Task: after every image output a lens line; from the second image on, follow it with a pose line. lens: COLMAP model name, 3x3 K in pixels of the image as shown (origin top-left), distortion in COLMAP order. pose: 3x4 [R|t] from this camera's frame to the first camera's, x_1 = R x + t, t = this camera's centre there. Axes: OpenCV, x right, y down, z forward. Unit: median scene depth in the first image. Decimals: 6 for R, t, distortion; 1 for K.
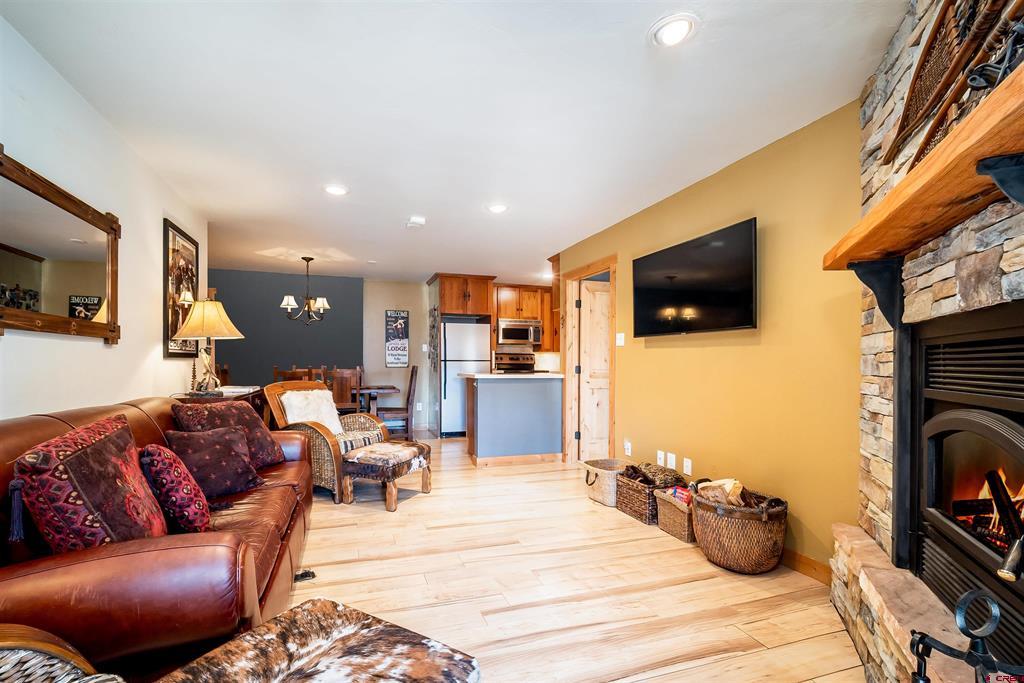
lens RADIAL K [[441.3, 0, 509.6], [0, 441.3, 355.5], [0, 0, 1]] dist [-0.001914, -0.000018]
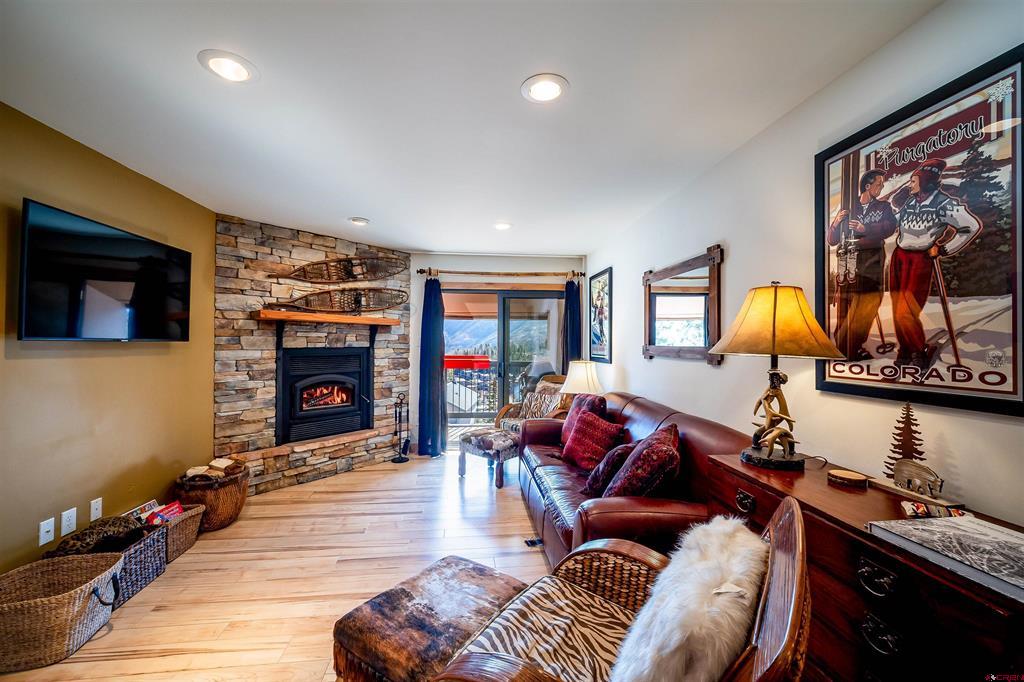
lens RADIAL K [[403.6, 0, 510.4], [0, 403.6, 341.3], [0, 0, 1]] dist [-0.005121, 0.000663]
pose [[-0.970948, -0.008933, 0.239122, -0.575310], [-0.014168, 0.999696, -0.020183, -0.050036], [-0.238869, -0.022985, -0.970780, 1.837083]]
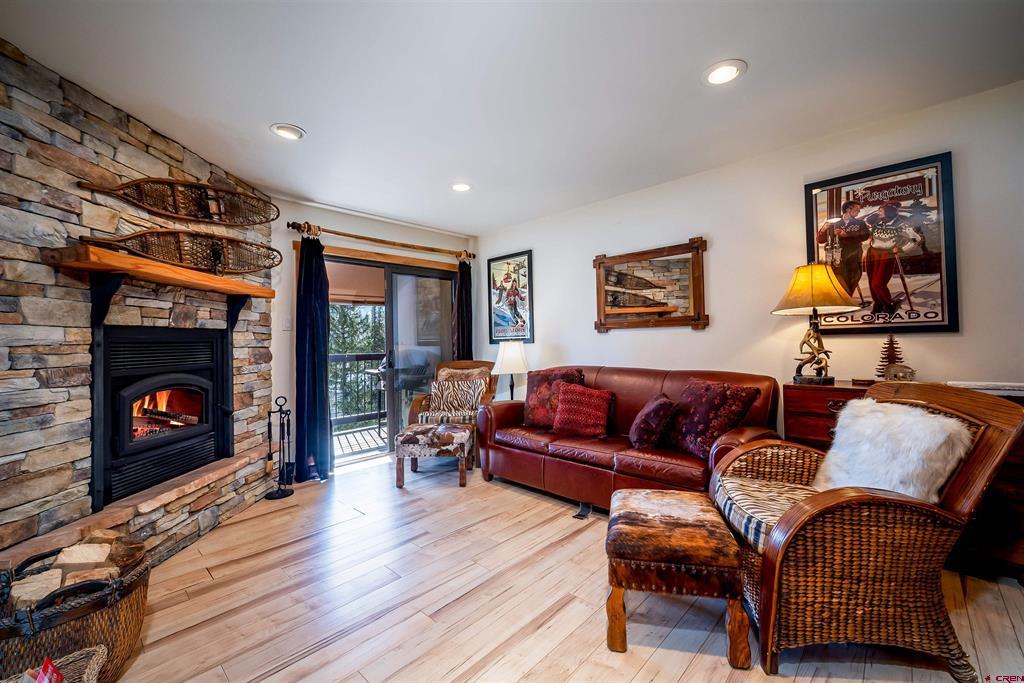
lens RADIAL K [[415.3, 0, 520.8], [0, 415.3, 335.4], [0, 0, 1]] dist [-0.006113, 0.000622]
pose [[-0.892430, 0.007703, -0.451120, 0.180864], [0.026039, 0.999067, -0.034452, 0.021897], [0.450433, -0.042493, -0.891798, 1.693125]]
